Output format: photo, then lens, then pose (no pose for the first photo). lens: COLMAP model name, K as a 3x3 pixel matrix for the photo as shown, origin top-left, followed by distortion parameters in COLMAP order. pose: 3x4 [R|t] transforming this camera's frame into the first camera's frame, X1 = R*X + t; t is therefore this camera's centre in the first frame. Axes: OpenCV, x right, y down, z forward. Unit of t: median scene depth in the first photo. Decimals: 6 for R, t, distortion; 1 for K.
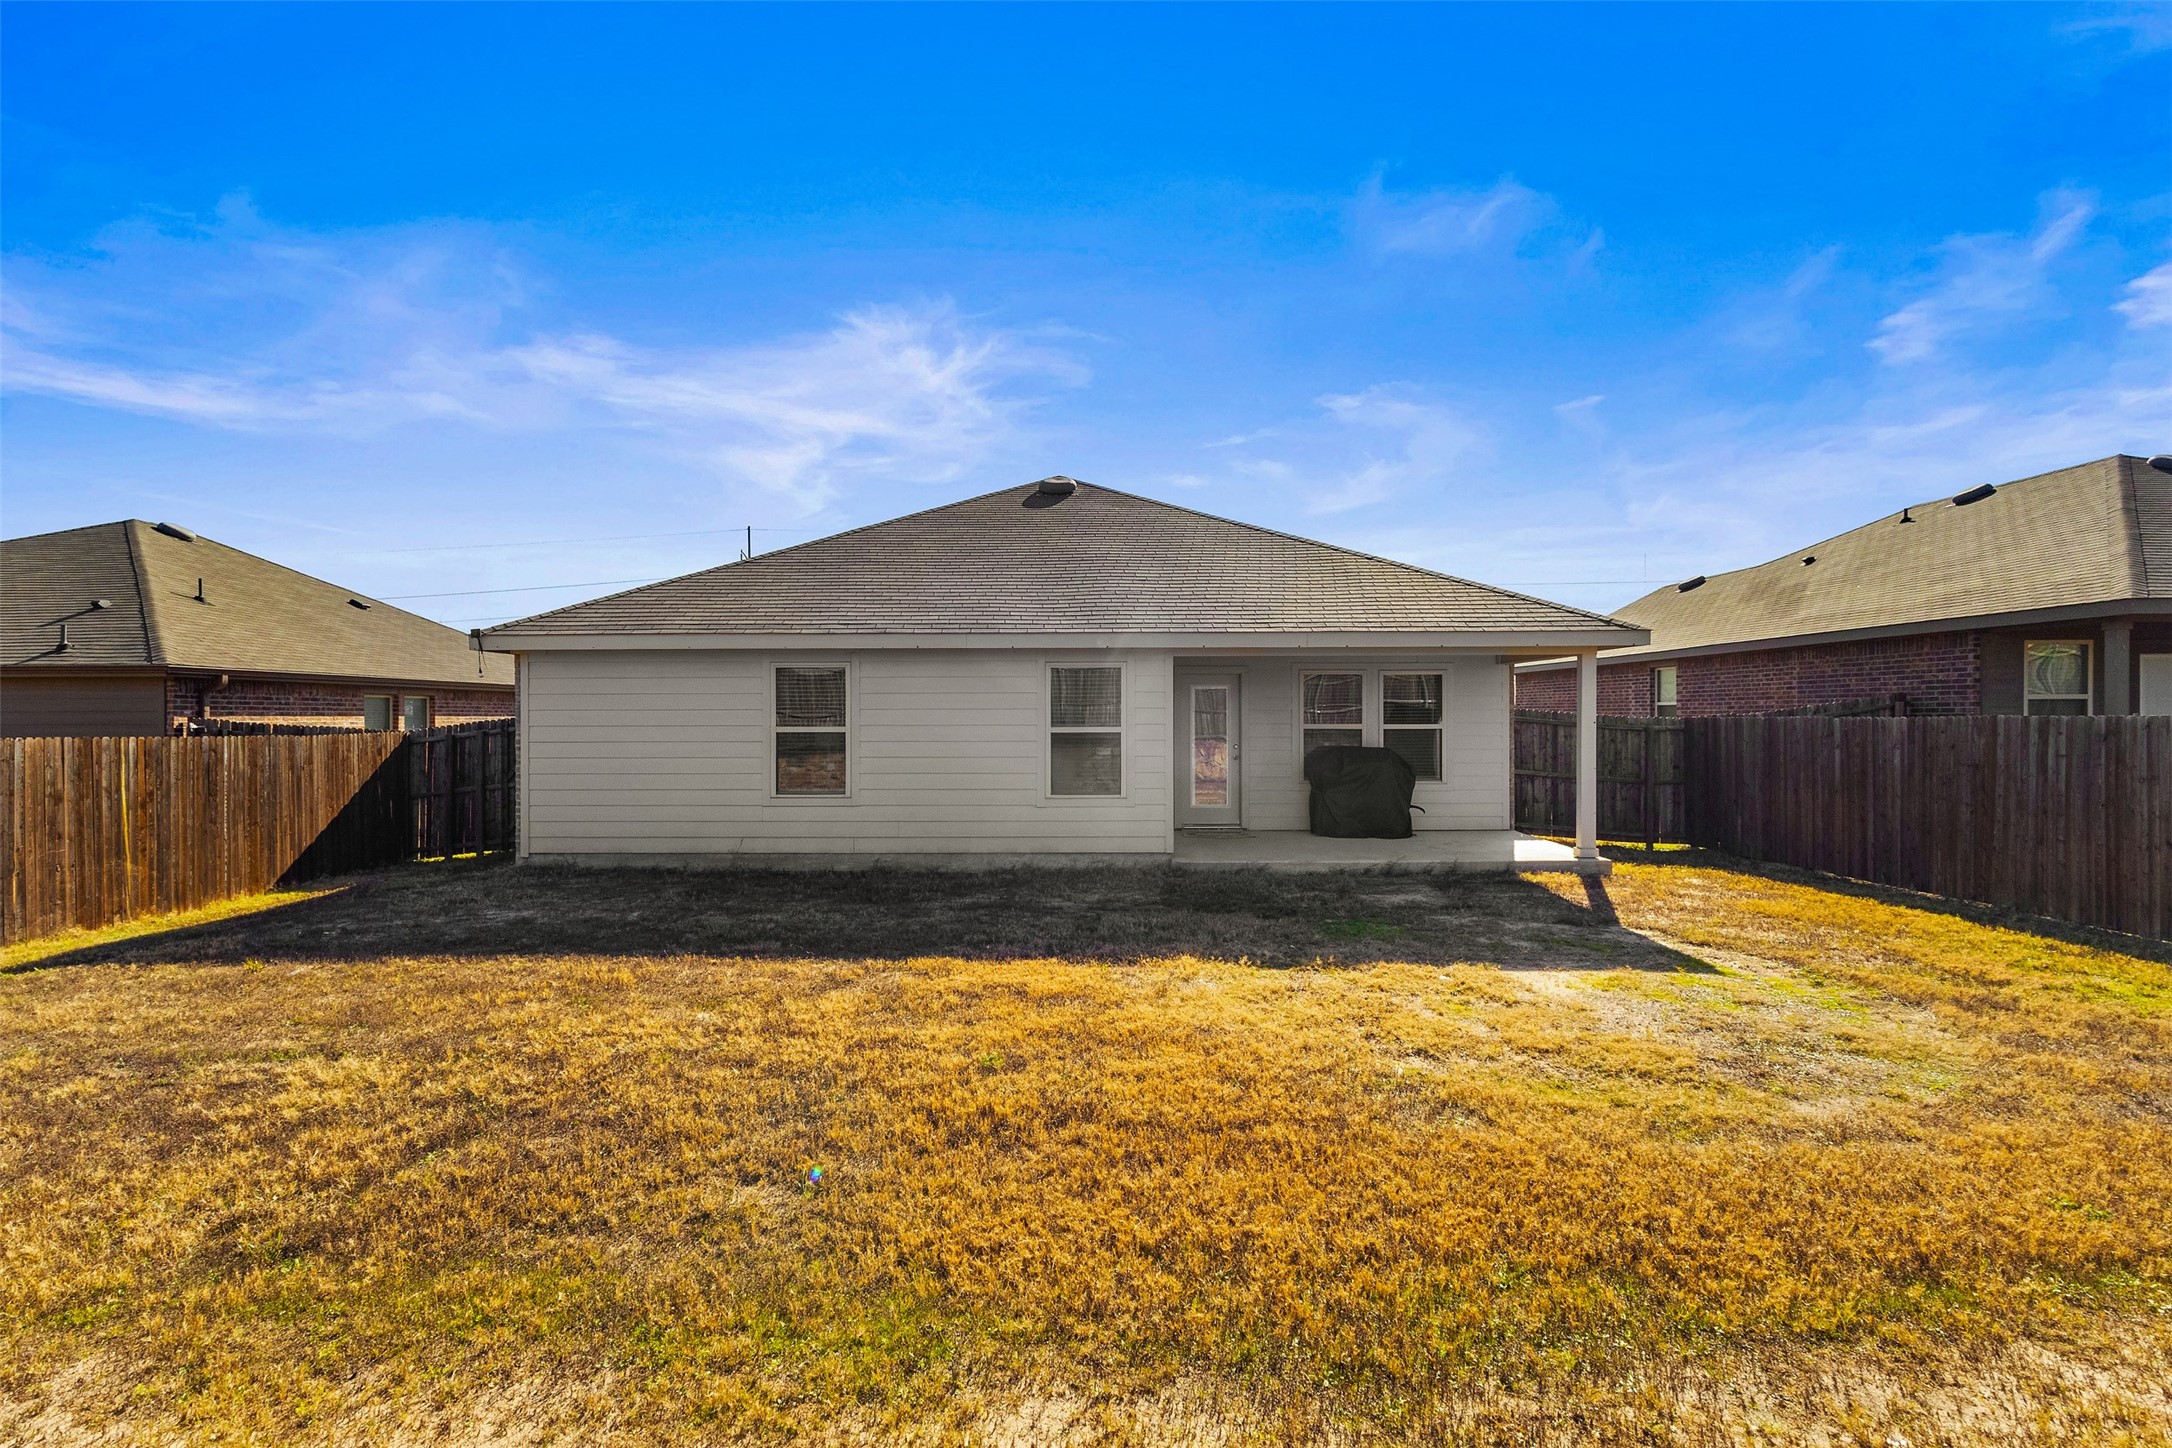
lens RADIAL K [[1007.4, 0, 1086.0], [0, 1007.4, 724.0], [0, 0, 1]] dist [-0.001322, -0.000033]
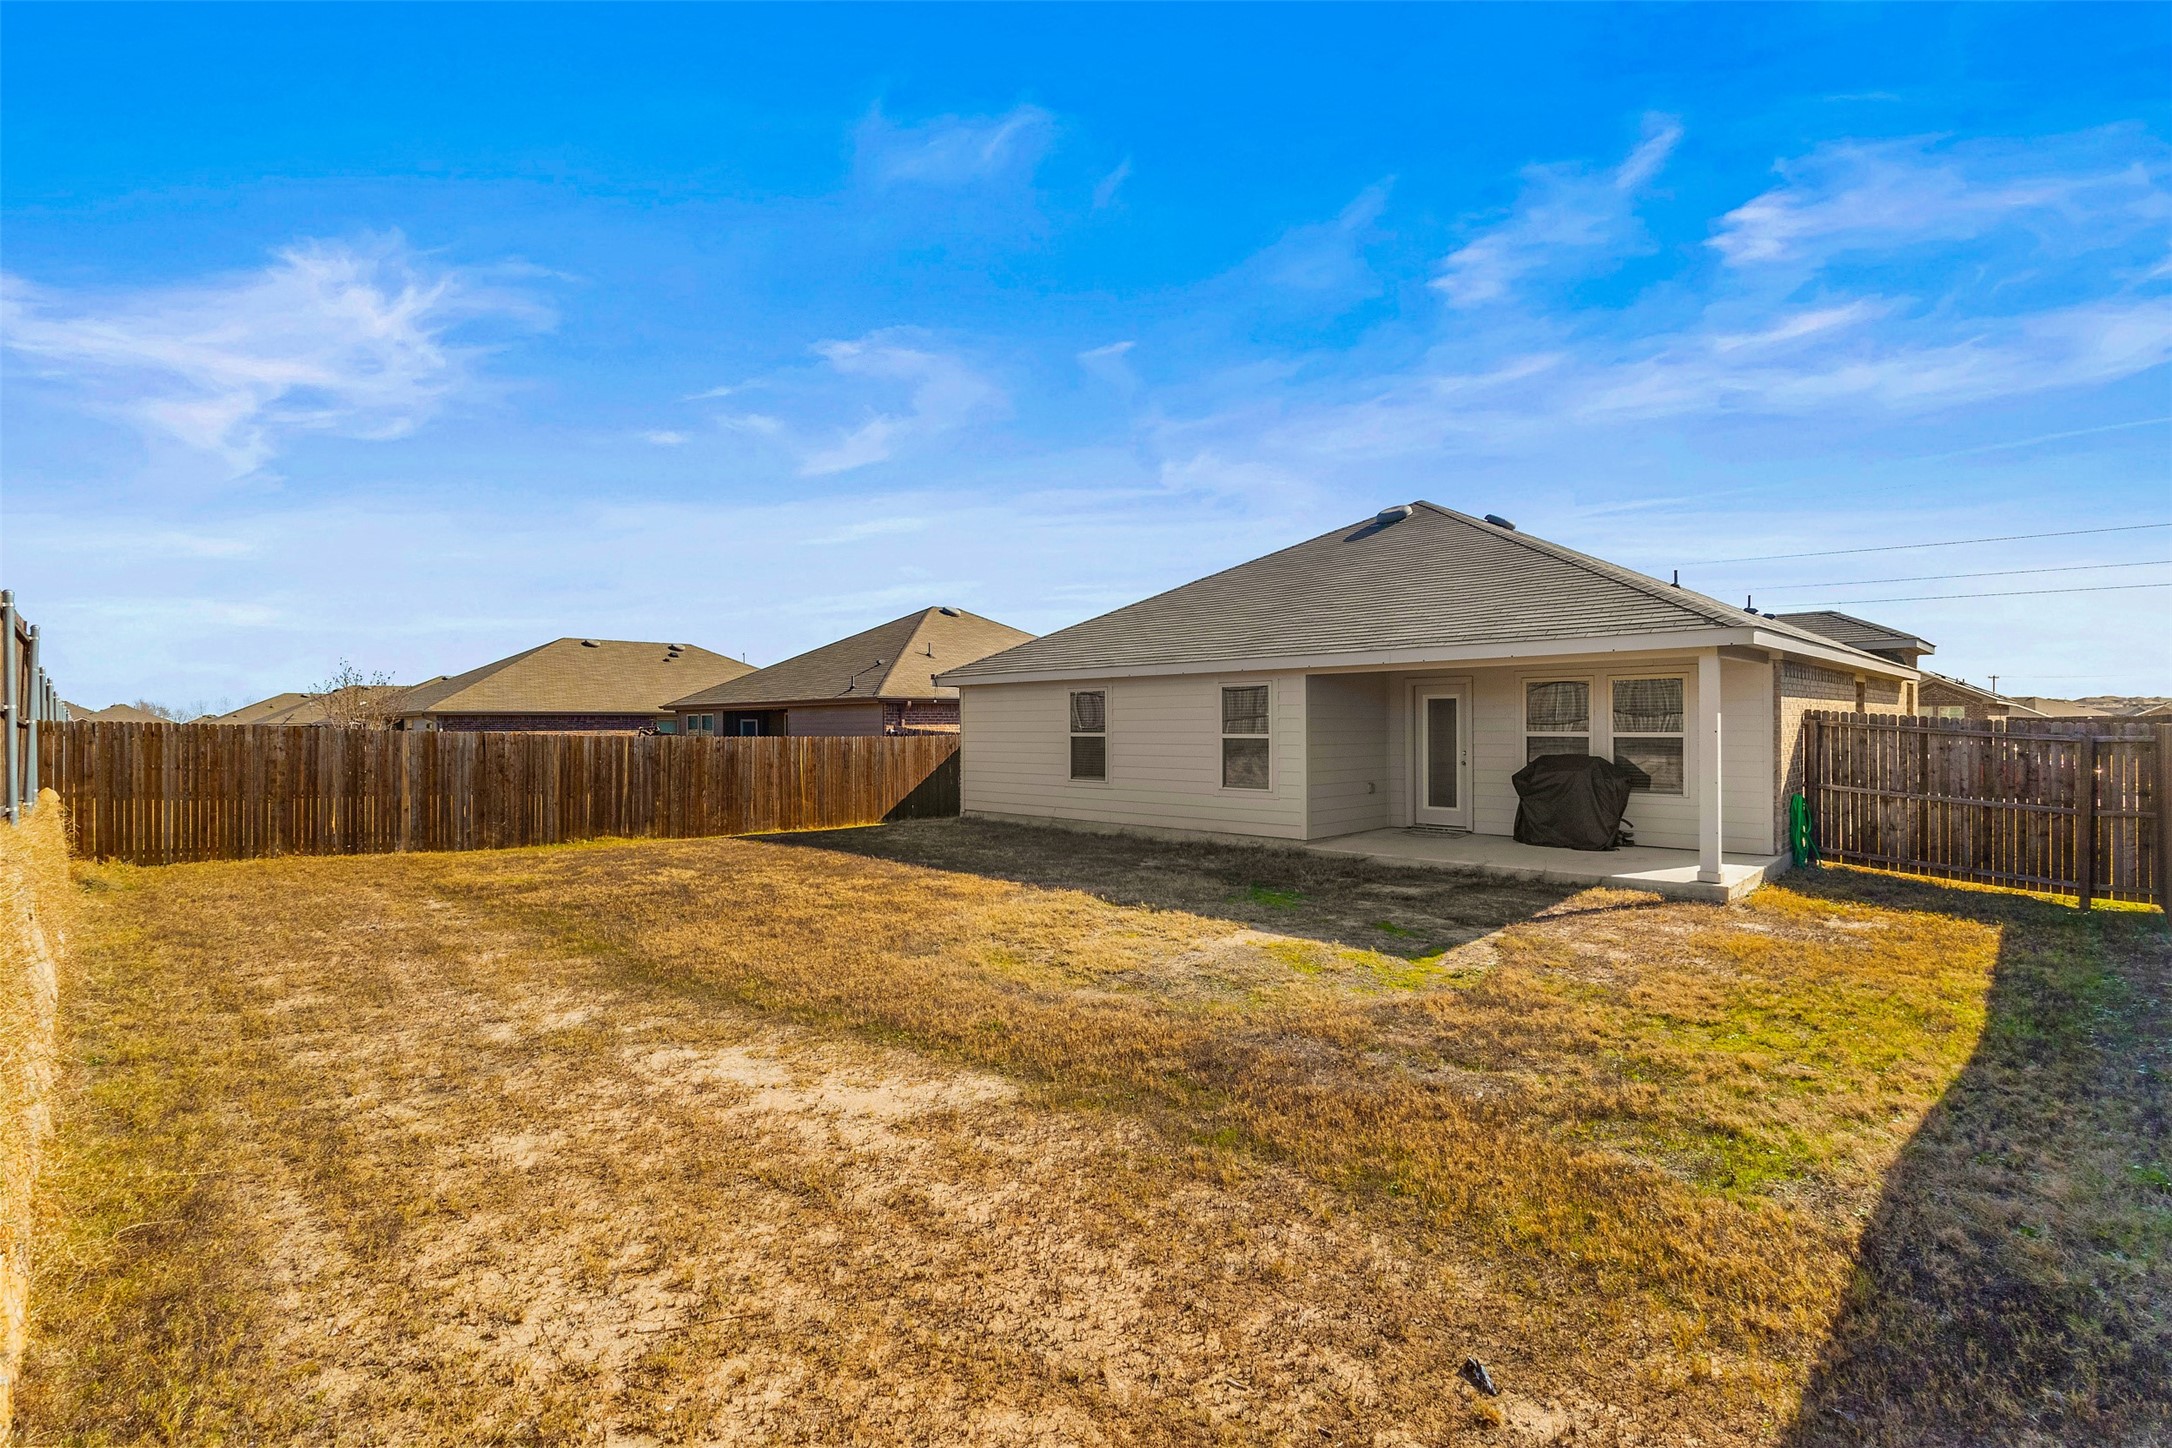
lens RADIAL K [[1007.4, 0, 1086.0], [0, 1007.4, 724.0], [0, 0, 1]] dist [-0.001322, -0.000033]
pose [[0.714501, -0.002033, -0.699631, 0.727607], [-0.001494, 0.999989, -0.004431, -0.003206], [0.699633, 0.004212, 0.714490, -0.028869]]
